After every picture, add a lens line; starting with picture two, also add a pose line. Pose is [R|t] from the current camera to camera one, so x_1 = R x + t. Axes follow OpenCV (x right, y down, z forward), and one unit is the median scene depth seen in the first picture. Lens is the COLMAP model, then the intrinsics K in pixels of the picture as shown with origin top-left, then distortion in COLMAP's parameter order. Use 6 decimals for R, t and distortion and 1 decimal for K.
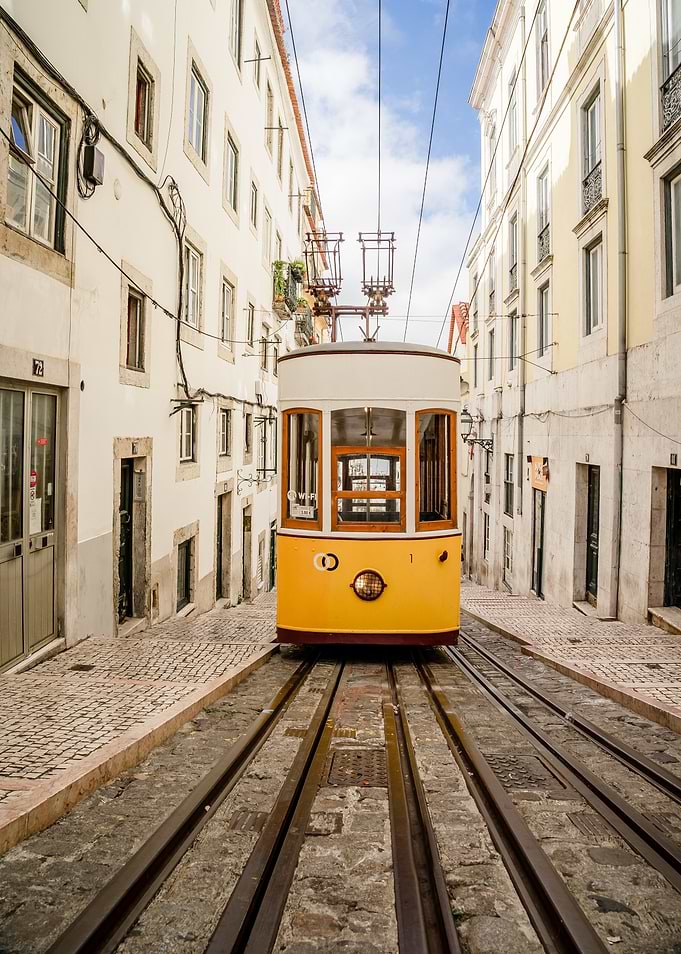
lens RADIAL K [[730.0, 0, 338.1], [0, 730.0, 434.9], [0, 0, 1]] dist [-0.100423, 0.002496]
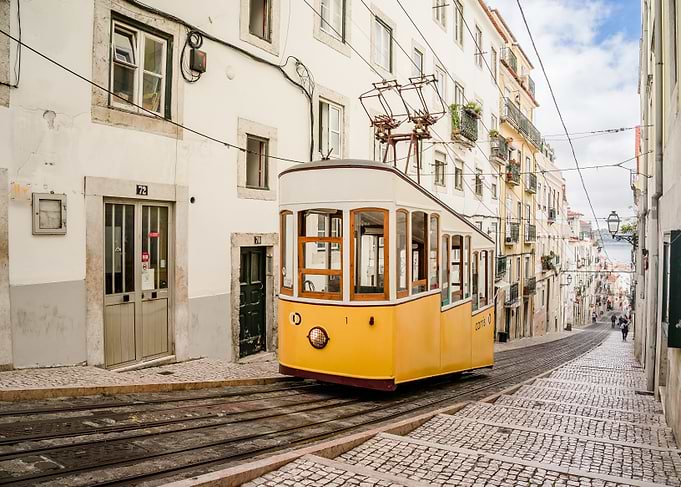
lens RADIAL K [[521.1, 0, 340.5], [0, 521.1, 243.5], [0, 0, 1]] dist [-0.100423, 0.002496]
pose [[0.887718, 0.002645, -0.460381, 0.495260], [0.004485, 0.999886, 0.014392, 0.013931], [0.460366, -0.014841, 0.887605, 0.140181]]
